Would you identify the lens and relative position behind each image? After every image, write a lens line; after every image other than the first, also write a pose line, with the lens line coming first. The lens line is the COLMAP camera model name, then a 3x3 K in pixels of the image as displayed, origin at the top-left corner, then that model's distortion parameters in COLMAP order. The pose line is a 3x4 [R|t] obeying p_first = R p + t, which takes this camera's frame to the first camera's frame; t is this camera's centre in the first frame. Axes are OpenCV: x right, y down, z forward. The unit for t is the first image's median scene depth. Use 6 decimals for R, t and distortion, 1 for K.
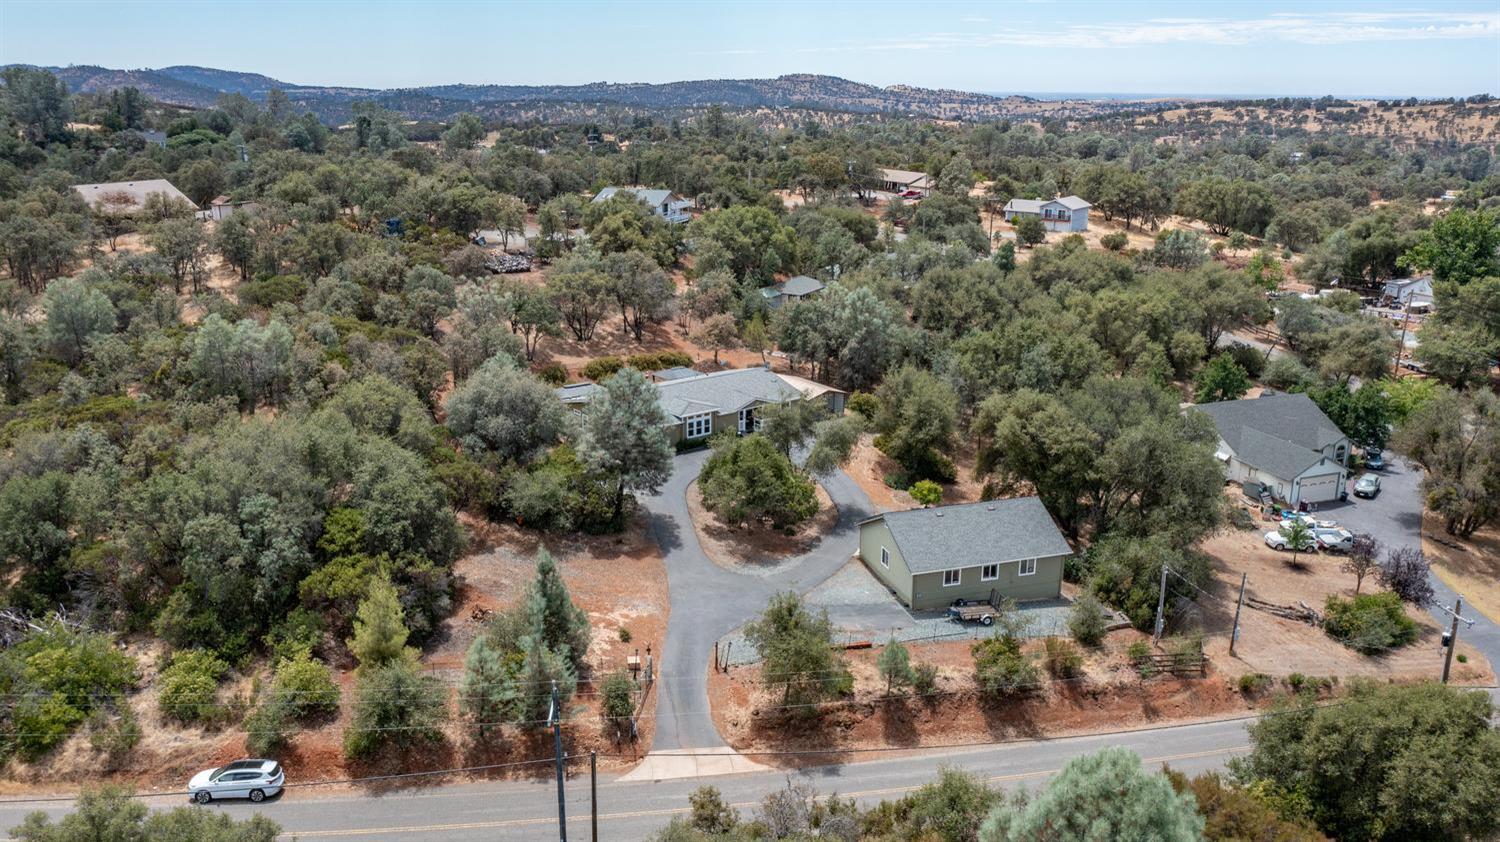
lens RADIAL K [[1217.6, 0, 750.0], [0, 1217.6, 421.0], [0, 0, 1]] dist [-0.011833, -0.007116]
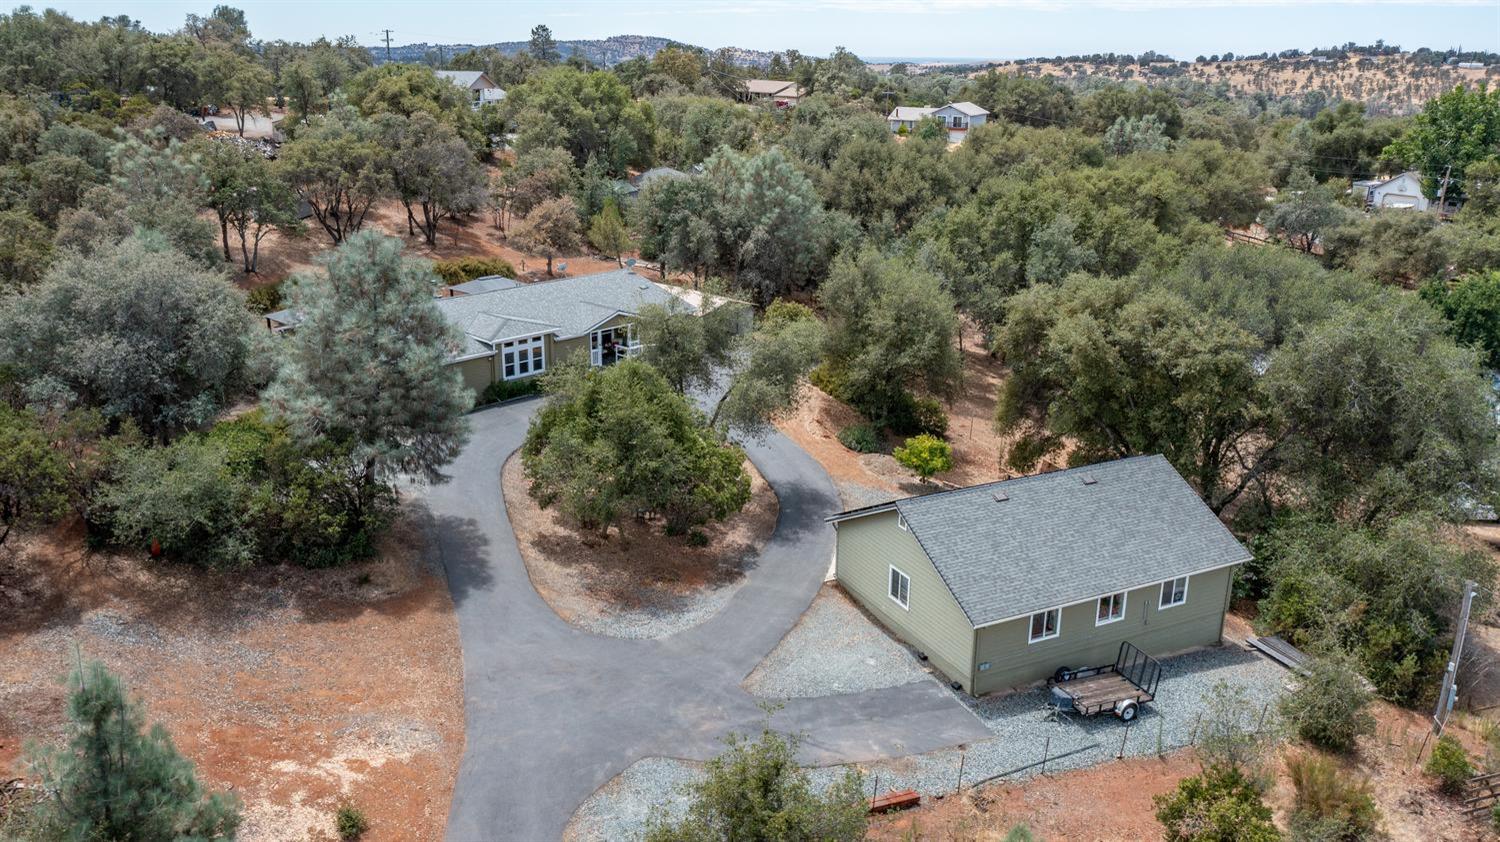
lens RADIAL K [[1197.1, 0, 750.0], [0, 1197.1, 421.0], [0, 0, 1]] dist [-0.016091, 0.005292]
pose [[0.990597, -0.037571, 0.131549, -0.012383], [0.034031, 0.998998, 0.029058, 0.024532], [-0.132509, -0.024308, 0.990884, 0.478701]]
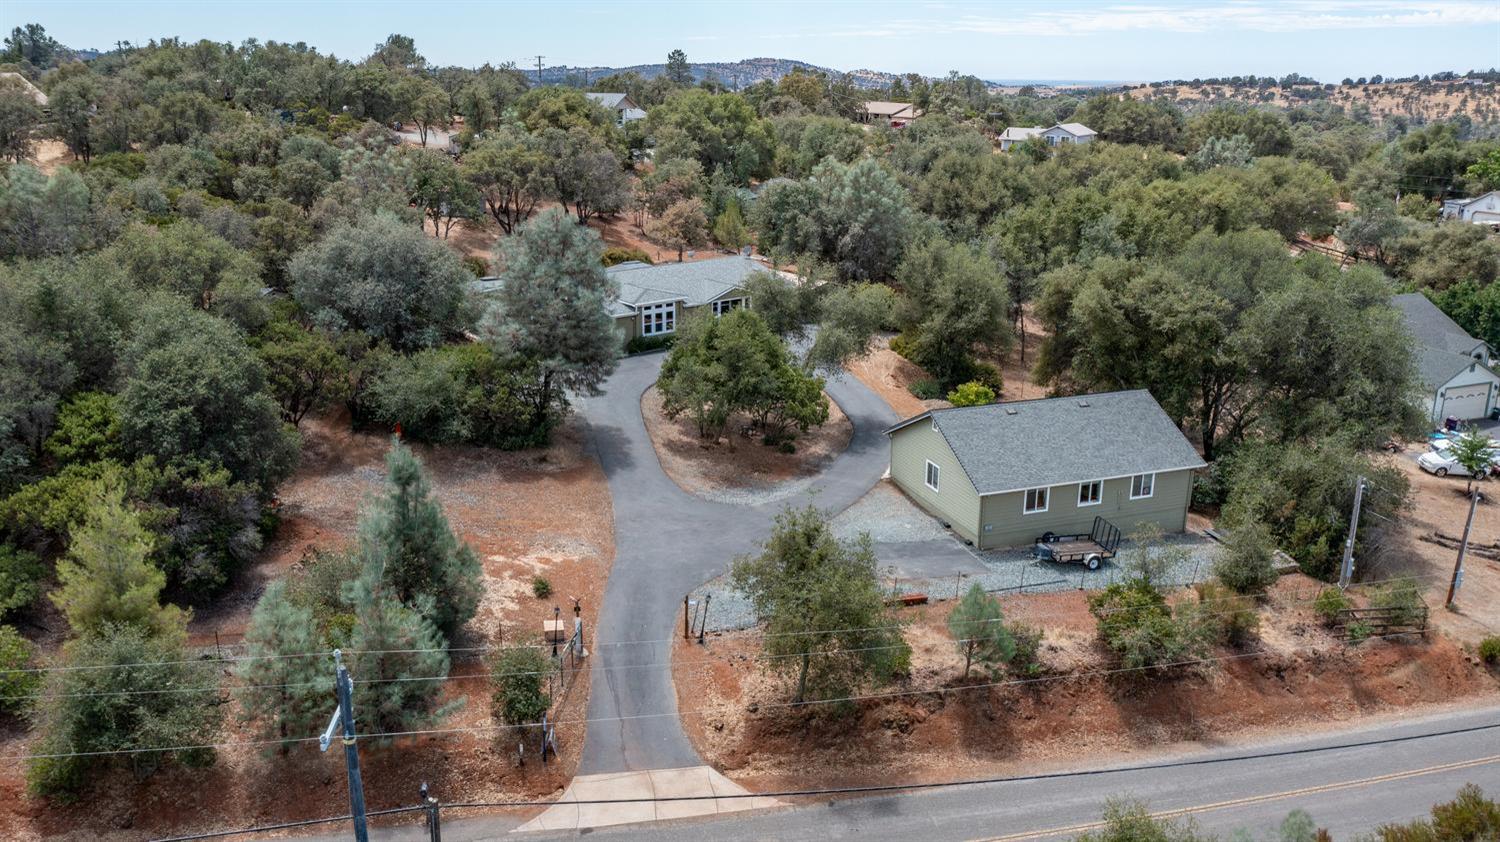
lens RADIAL K [[1206.1, 0, 750.0], [0, 1206.1, 421.0], [0, 0, 1]] dist [-0.017218, 0.005802]
pose [[0.999515, -0.006722, 0.030401, -0.010482], [0.006483, 0.999947, 0.007951, 0.069976], [-0.030452, -0.007750, 0.999506, 0.304872]]
